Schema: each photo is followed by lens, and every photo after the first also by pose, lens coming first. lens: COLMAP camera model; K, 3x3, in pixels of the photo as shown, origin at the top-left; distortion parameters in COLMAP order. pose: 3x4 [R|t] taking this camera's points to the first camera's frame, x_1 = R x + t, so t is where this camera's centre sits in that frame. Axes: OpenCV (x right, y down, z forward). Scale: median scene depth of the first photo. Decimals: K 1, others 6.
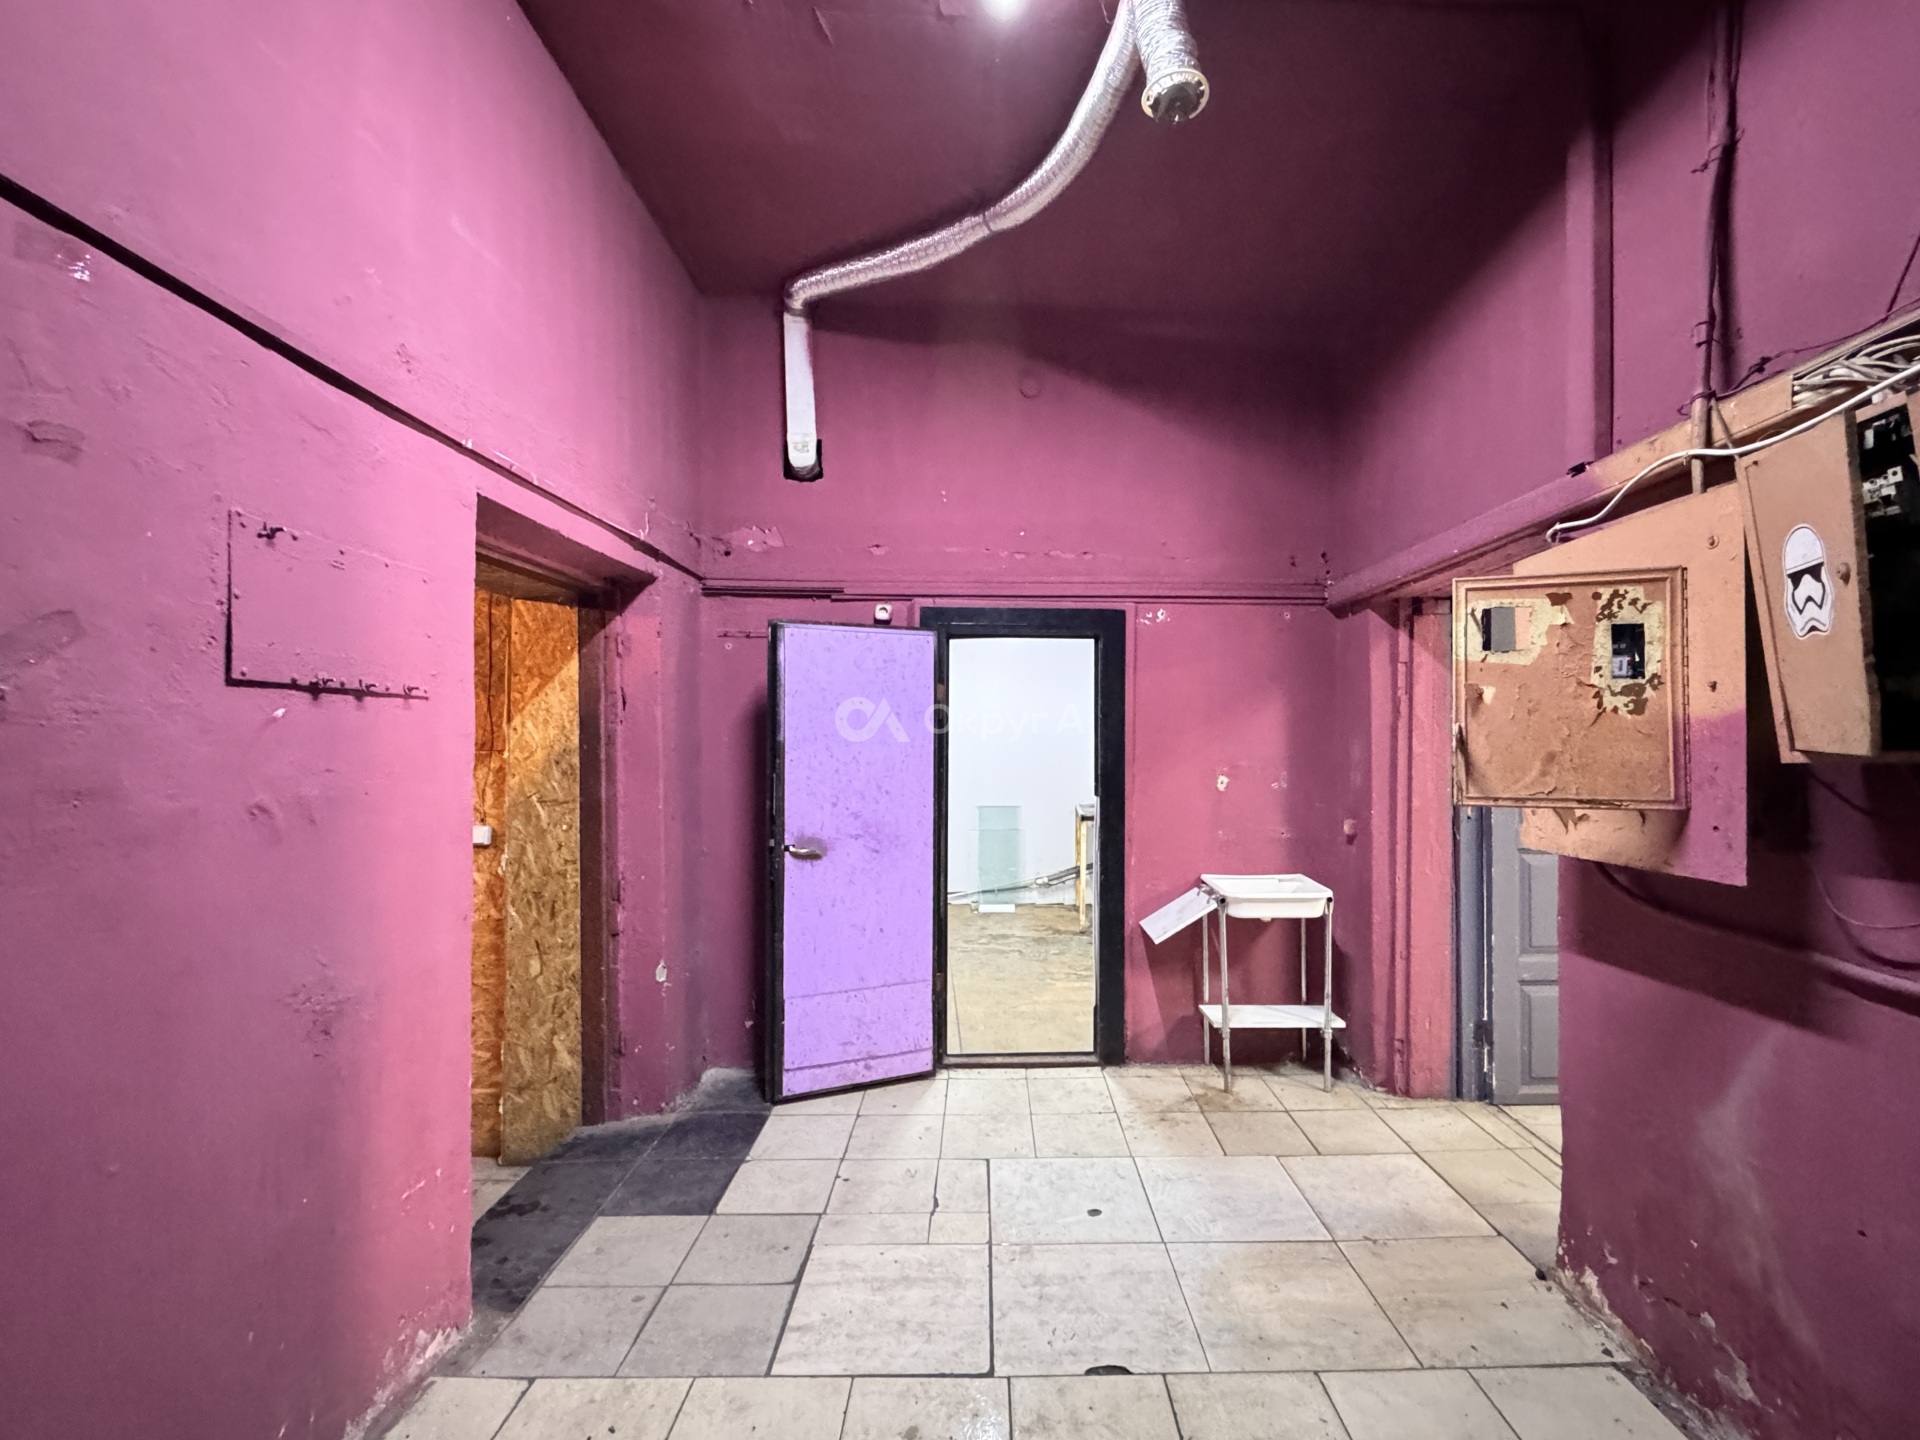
lens RADIAL K [[802.7, 0, 970.0], [0, 802.7, 723.1], [0, 0, 1]] dist [-0.002174, 0.000168]
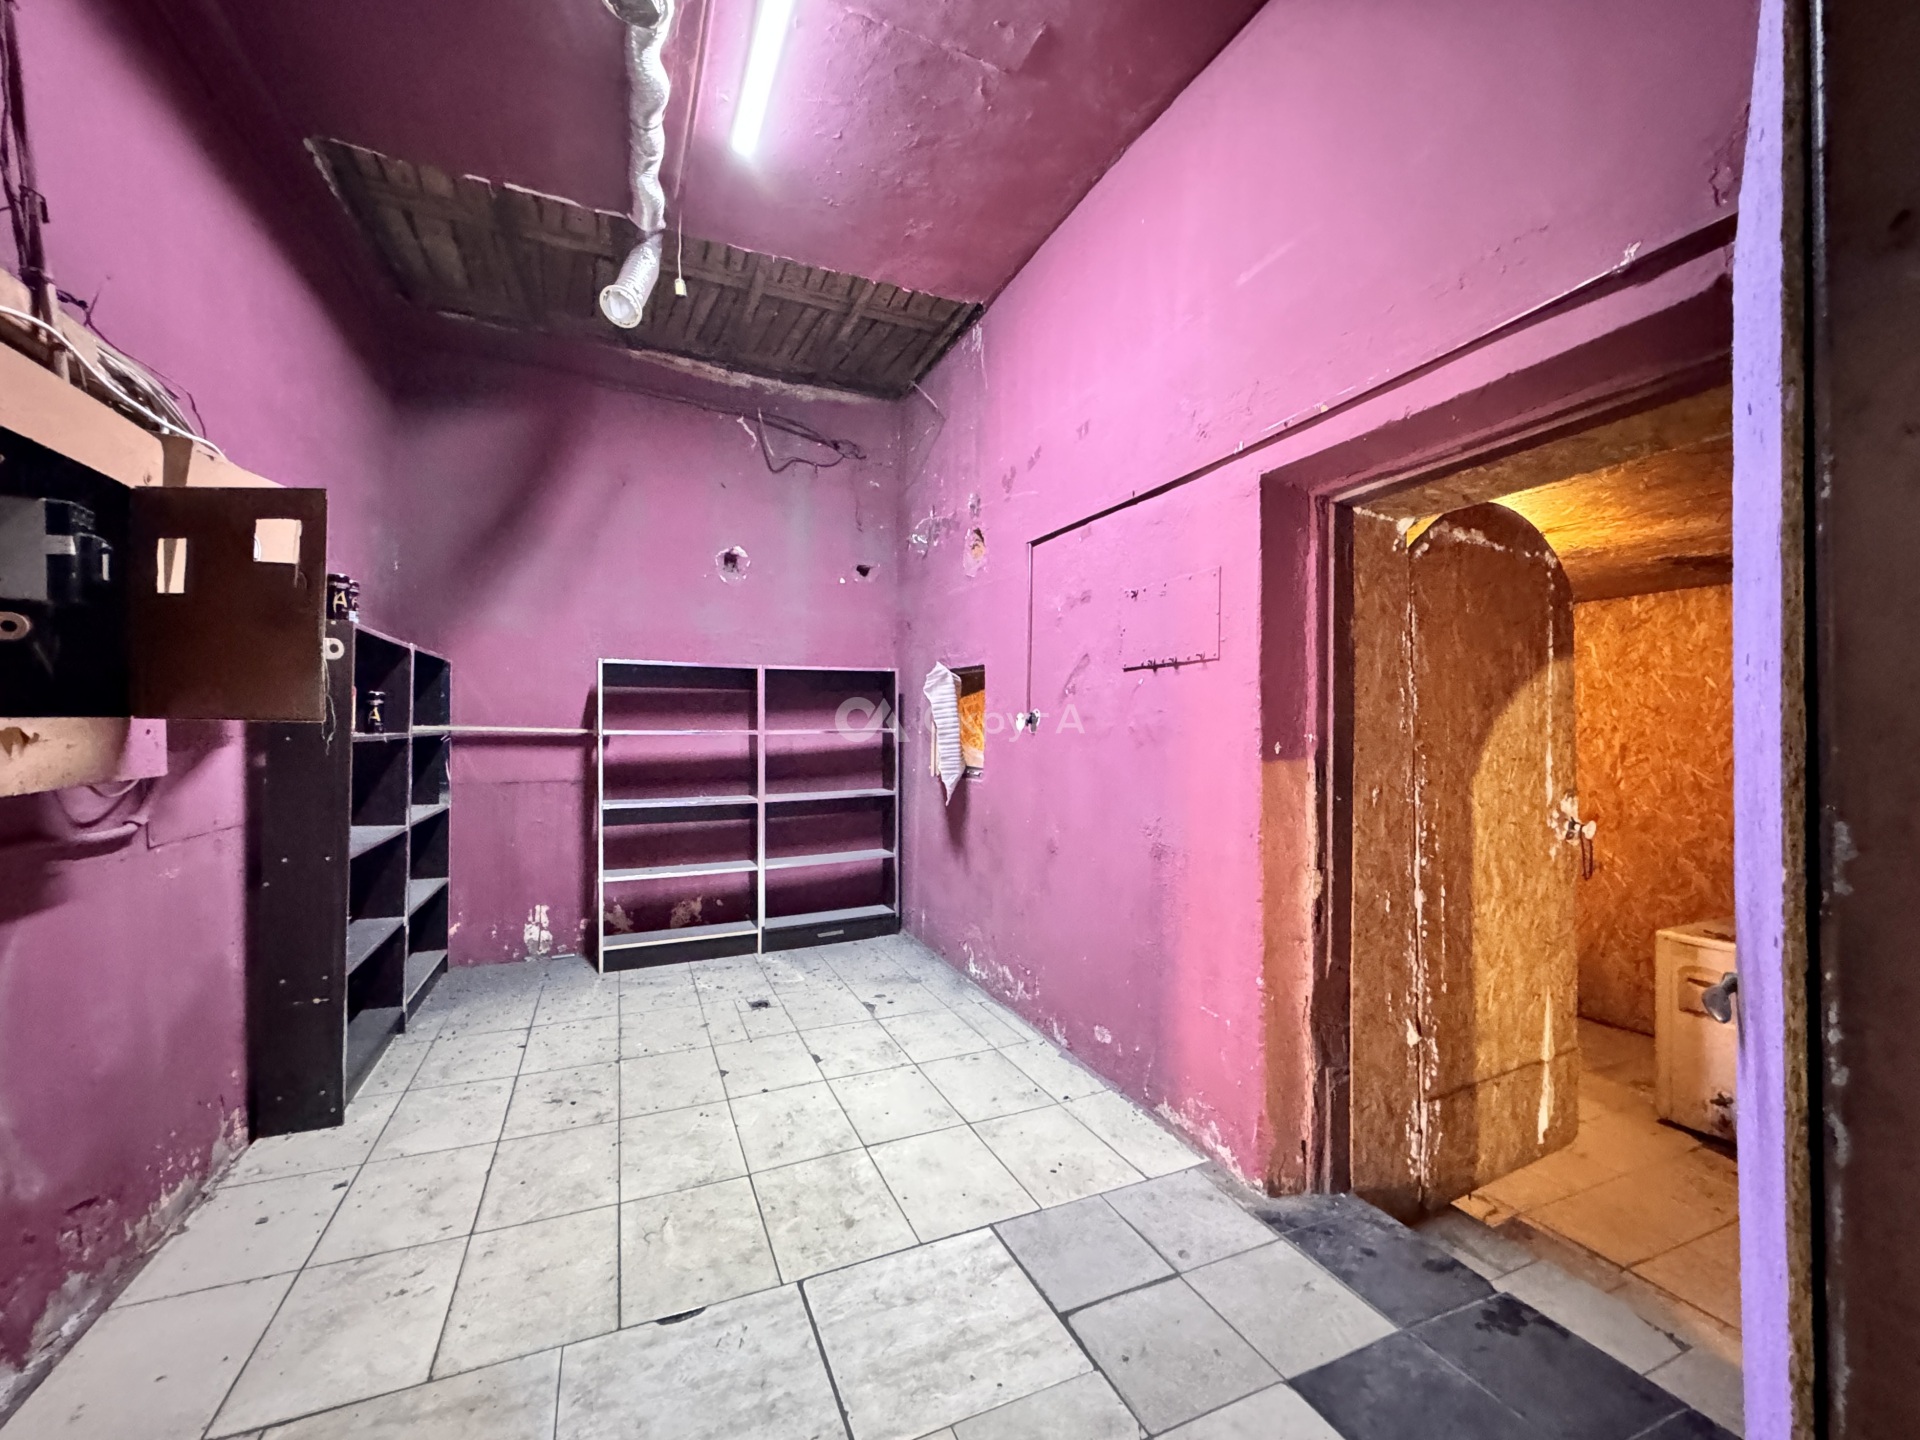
lens RADIAL K [[802.7, 0, 970.0], [0, 802.7, 723.1], [0, 0, 1]] dist [-0.002174, 0.000168]
pose [[-0.904781, -0.019095, -0.425448, 0.252165], [-0.004084, 0.999337, -0.036166, 0.114332], [0.425857, -0.030985, -0.904260, 1.832789]]
